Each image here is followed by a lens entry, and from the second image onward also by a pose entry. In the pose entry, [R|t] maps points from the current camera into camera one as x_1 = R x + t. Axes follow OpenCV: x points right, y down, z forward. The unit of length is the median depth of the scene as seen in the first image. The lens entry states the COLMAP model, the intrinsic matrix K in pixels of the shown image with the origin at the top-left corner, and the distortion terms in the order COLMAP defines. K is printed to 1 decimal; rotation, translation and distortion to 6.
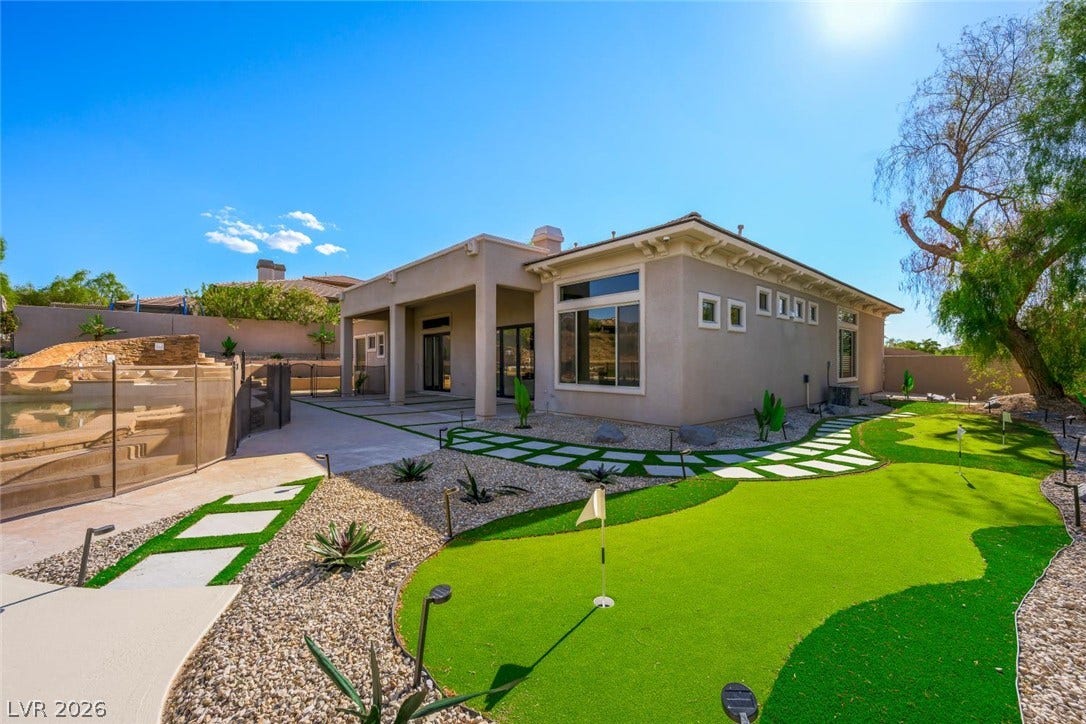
lens RADIAL K [[430.8, 0, 543.0], [0, 430.8, 362.0], [0, 0, 1]] dist [-0.003614, -0.000275]
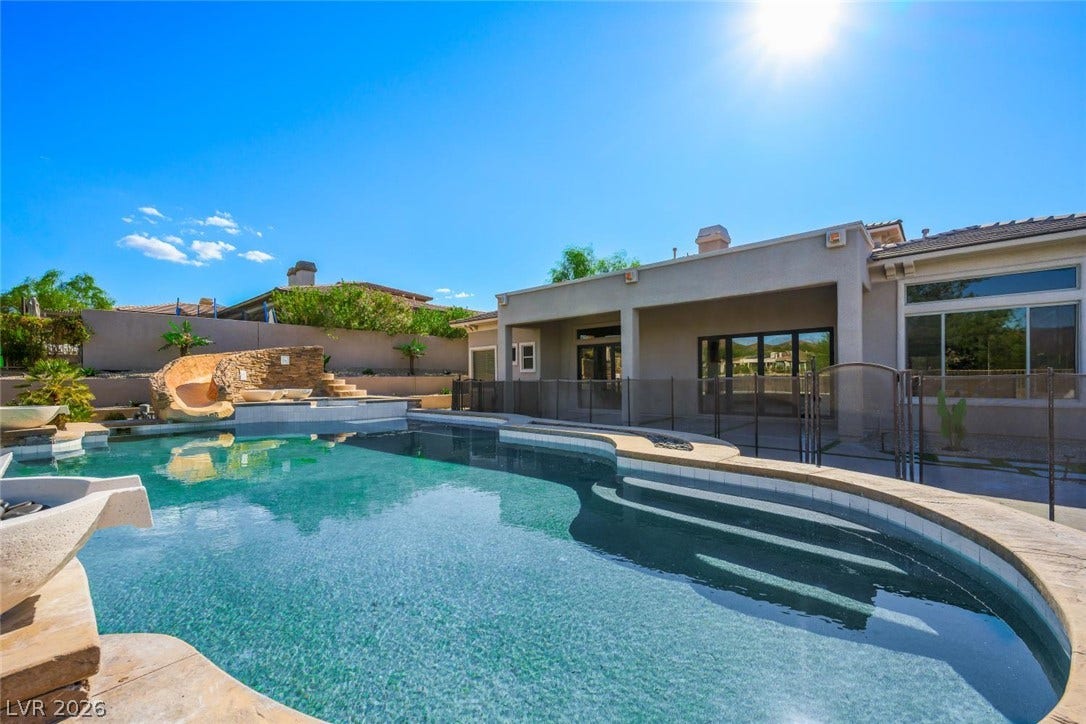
lens RADIAL K [[452.8, 0, 543.0], [0, 452.8, 362.0], [0, 0, 1]] dist [0.001153, 0.000127]
pose [[0.995706, -0.005042, 0.092434, -0.506620], [0.008430, 0.999305, -0.036303, 0.002742], [-0.092186, 0.036926, 0.995057, 0.110182]]
